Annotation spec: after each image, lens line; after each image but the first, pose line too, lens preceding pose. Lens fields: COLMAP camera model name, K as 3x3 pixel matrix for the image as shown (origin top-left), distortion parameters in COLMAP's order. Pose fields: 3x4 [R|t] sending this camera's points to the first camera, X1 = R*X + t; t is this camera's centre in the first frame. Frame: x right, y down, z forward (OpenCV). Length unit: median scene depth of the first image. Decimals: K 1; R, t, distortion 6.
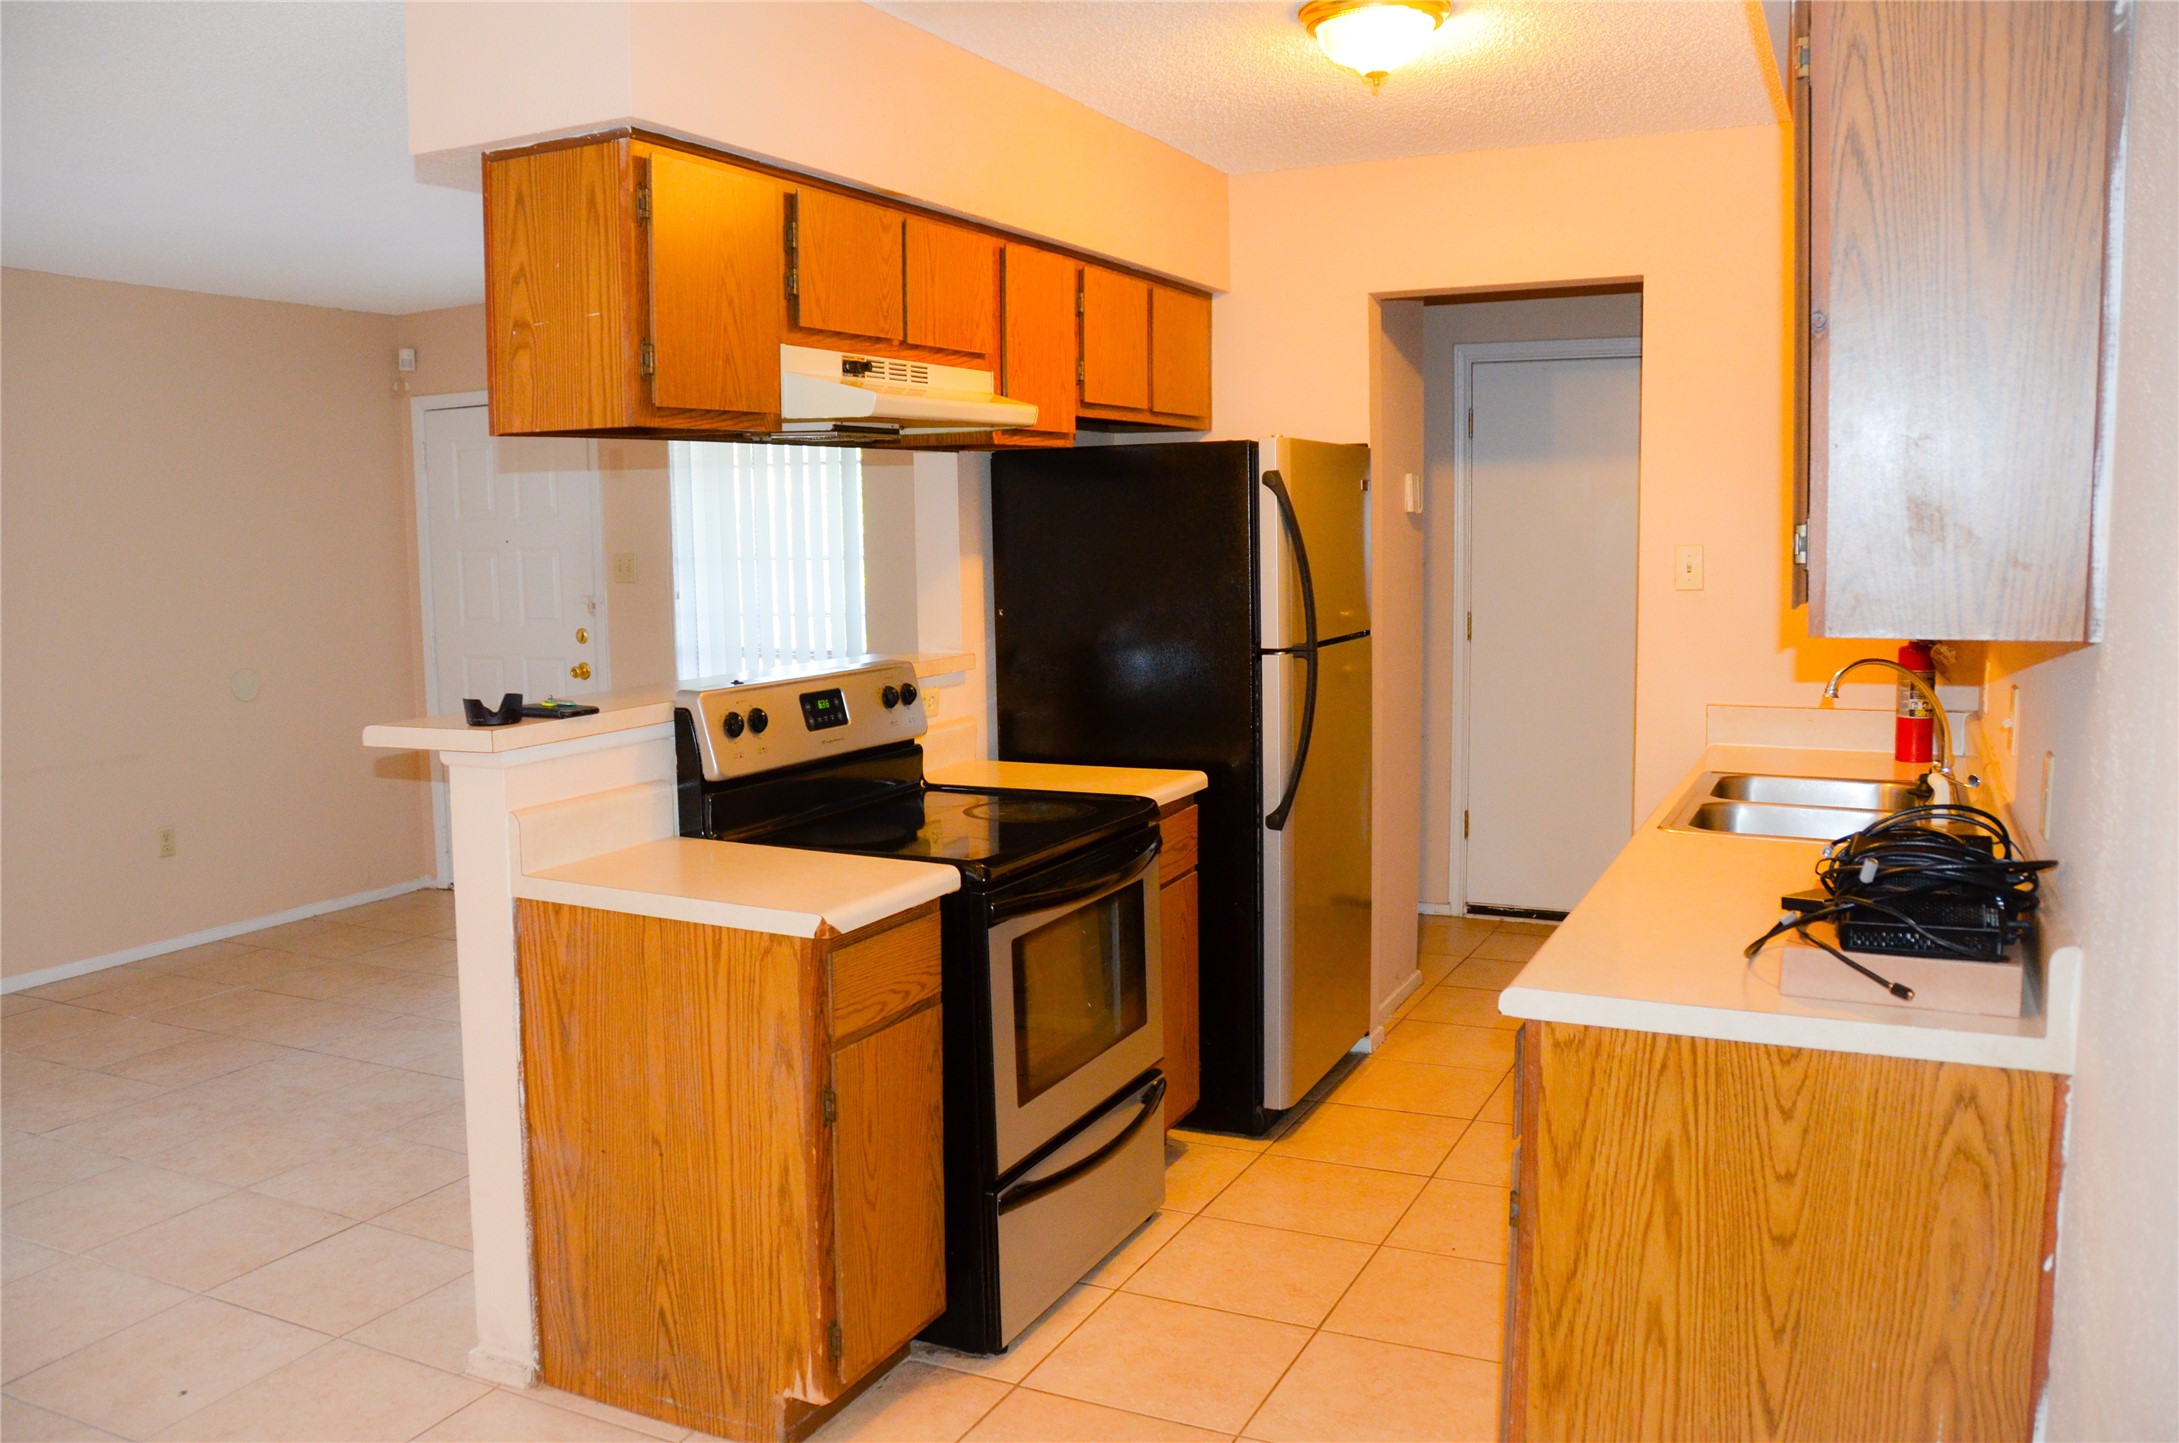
lens RADIAL K [[1702.2, 0, 1089.4], [0, 1702.2, 727.2], [0, 0, 1]] dist [-0.164950, 0.124939]
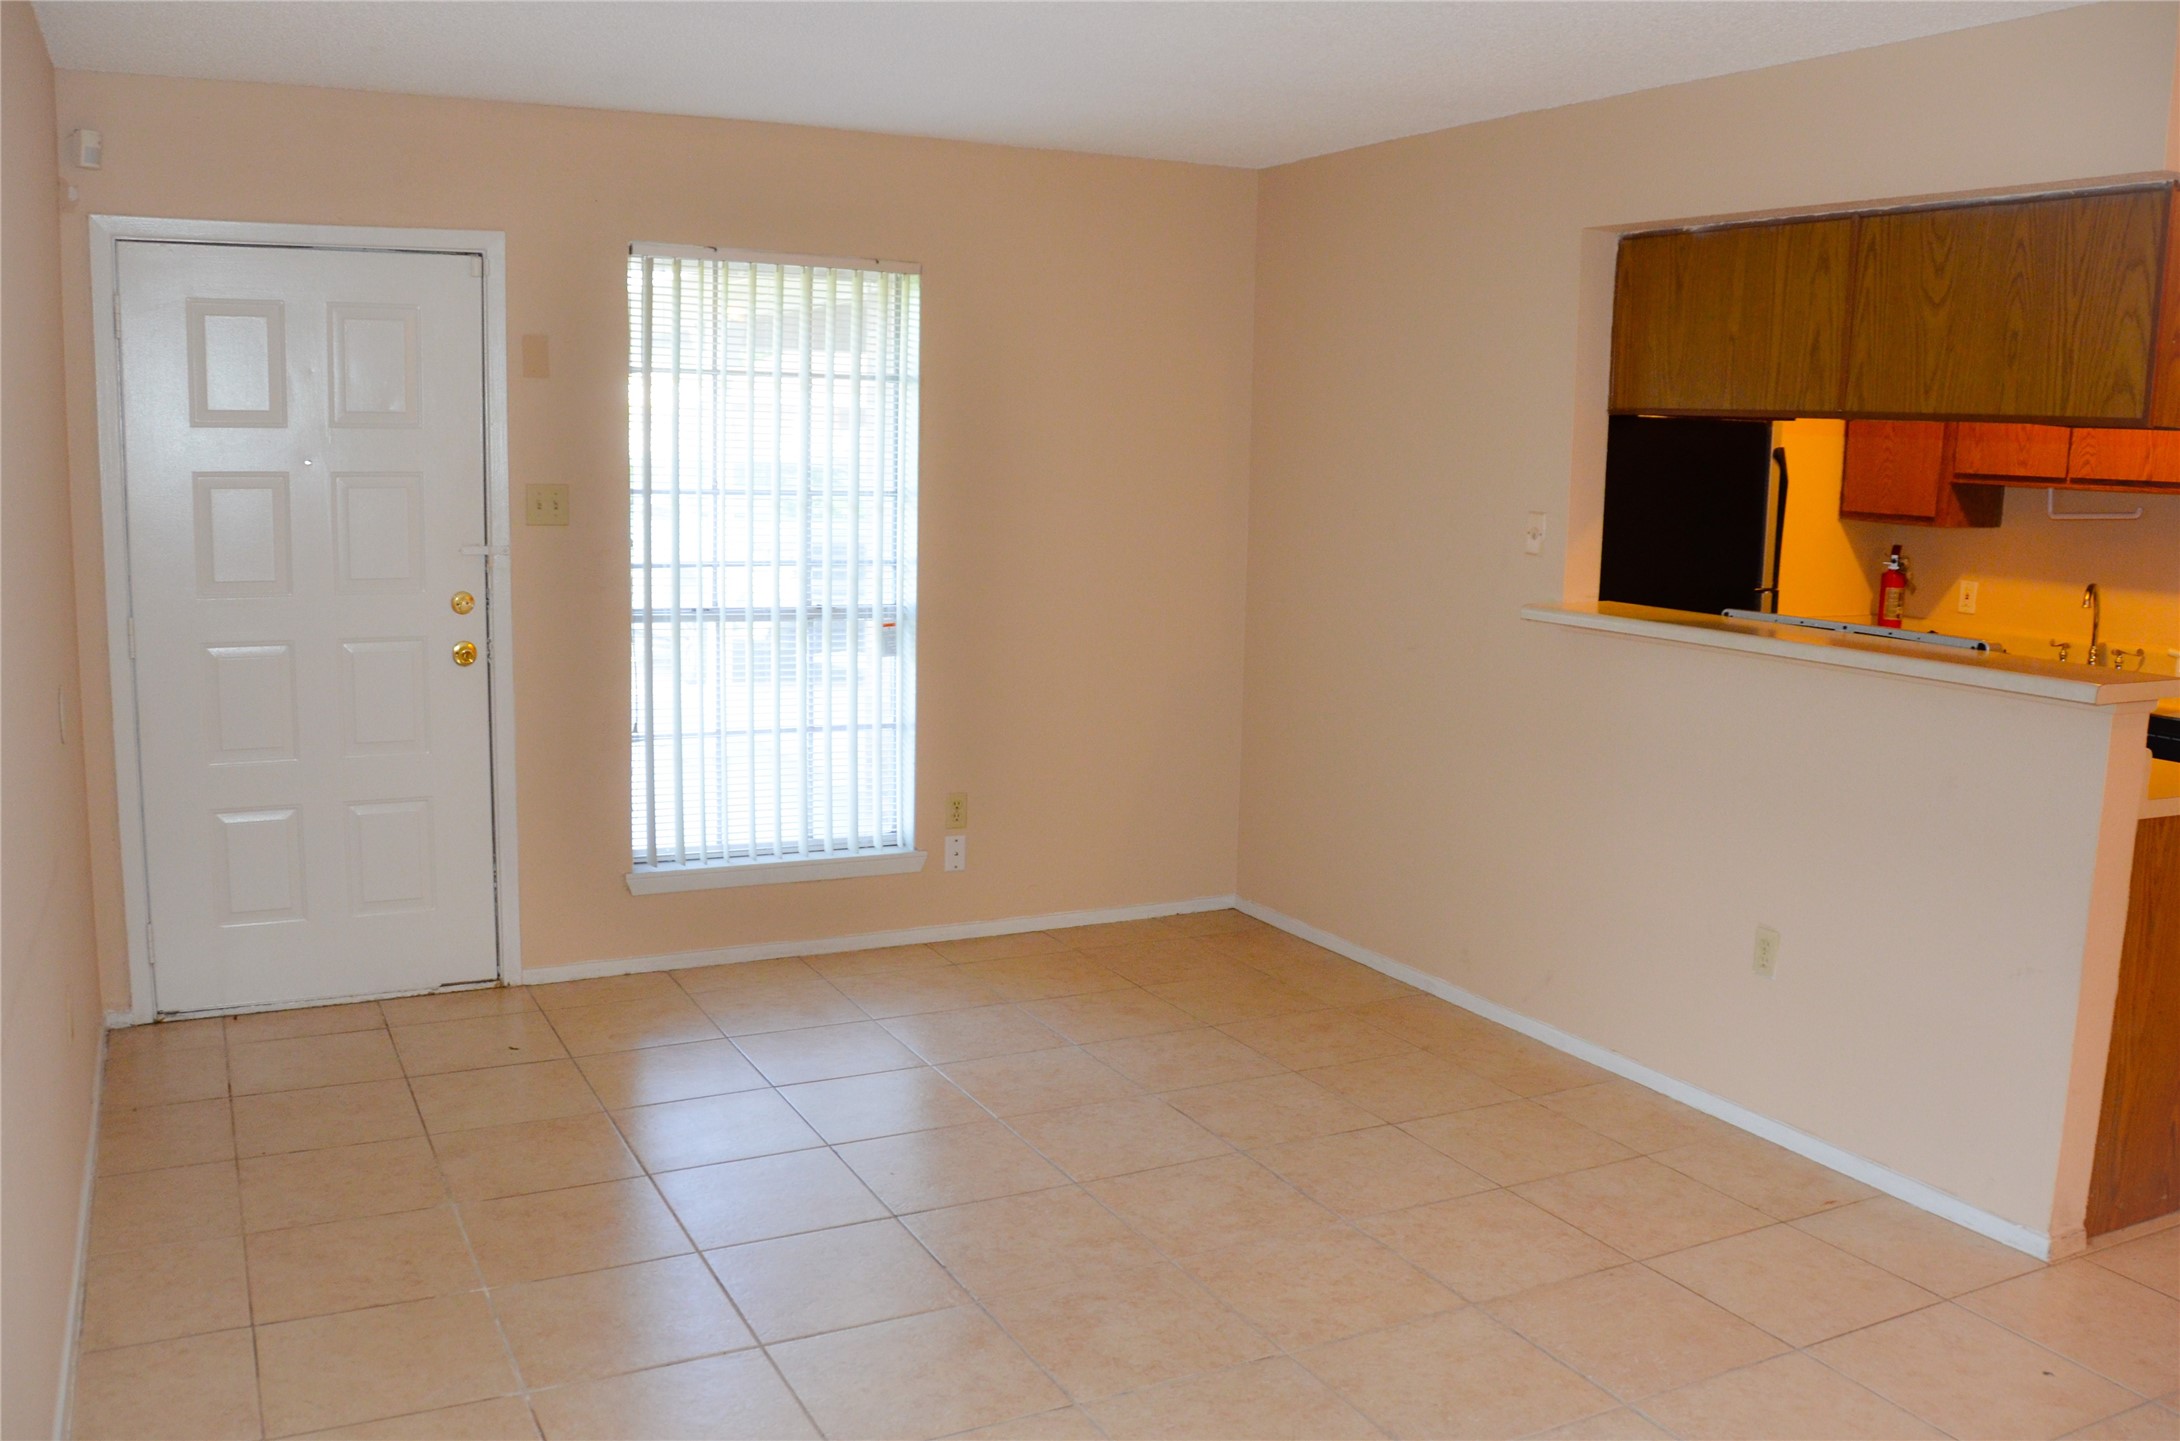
lens RADIAL K [[1826.6, 0, 1090.0], [0, 1826.6, 720.5], [0, 0, 1]] dist [-0.169894, 0.127174]
pose [[0.600875, -0.089582, 0.794308, -1.578420], [0.060007, 0.995952, 0.066930, -0.085112], [-0.797088, 0.007447, 0.603818, 0.755164]]
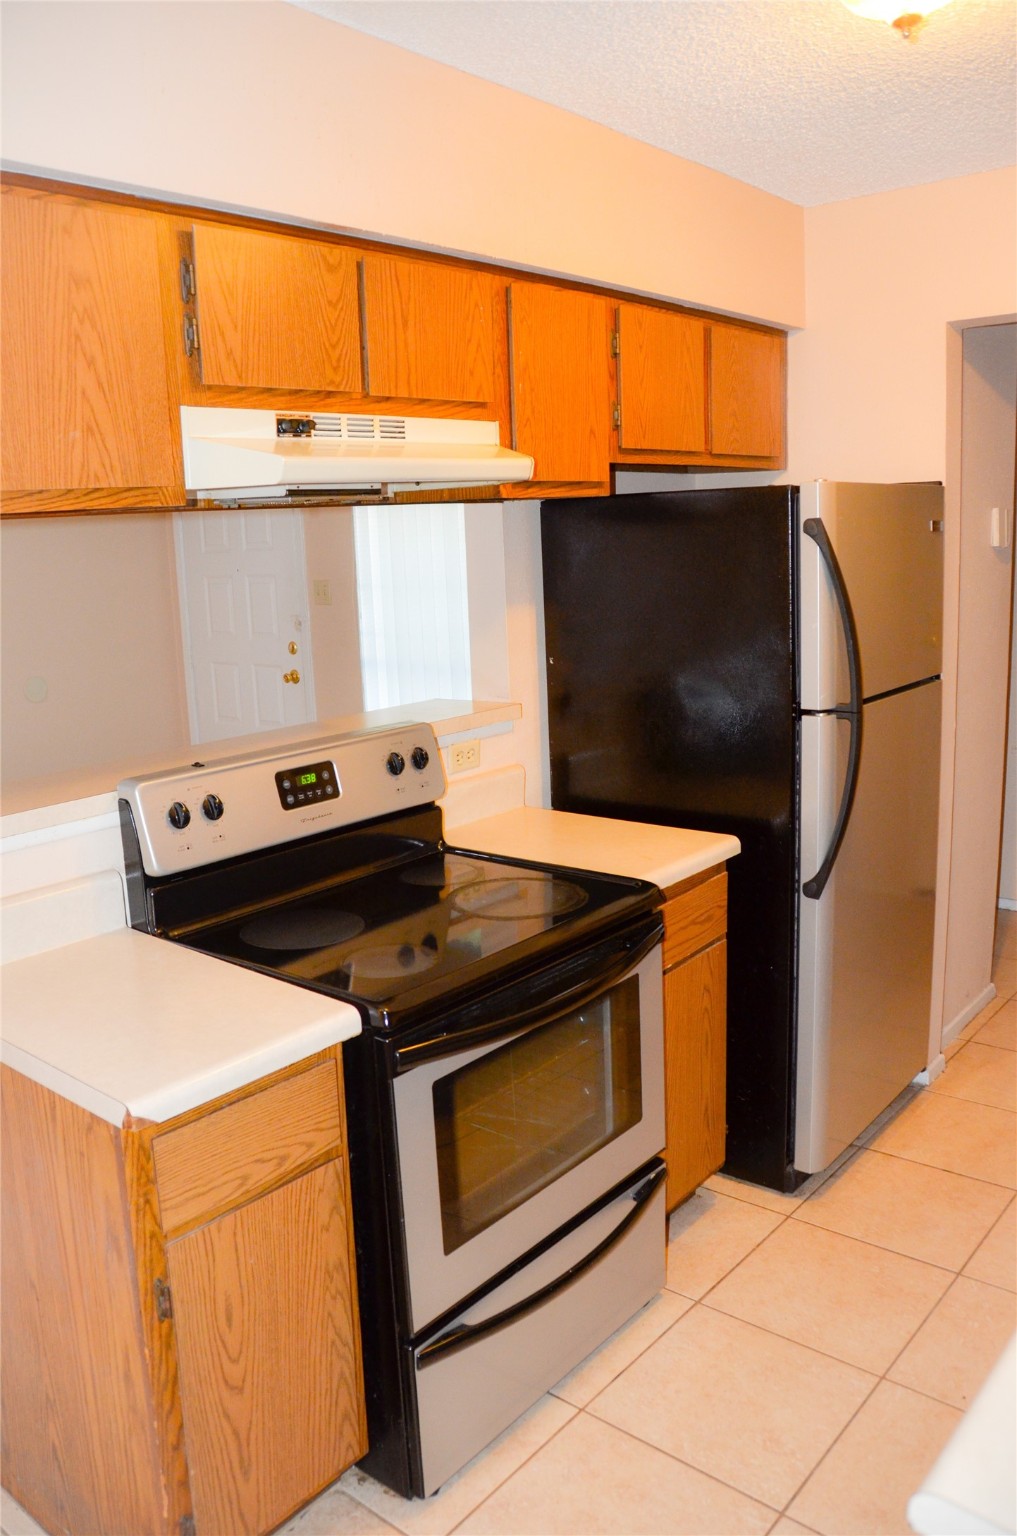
lens RADIAL K [[1199.9, 0, 512.8], [0, 1199.9, 774.3], [0, 0, 1]] dist [-0.164950, 0.124939]
pose [[0.970262, 0.026426, -0.240610, 0.132019], [-0.005098, 0.996033, 0.088836, -0.084962], [0.242003, -0.084967, 0.966548, 0.404344]]
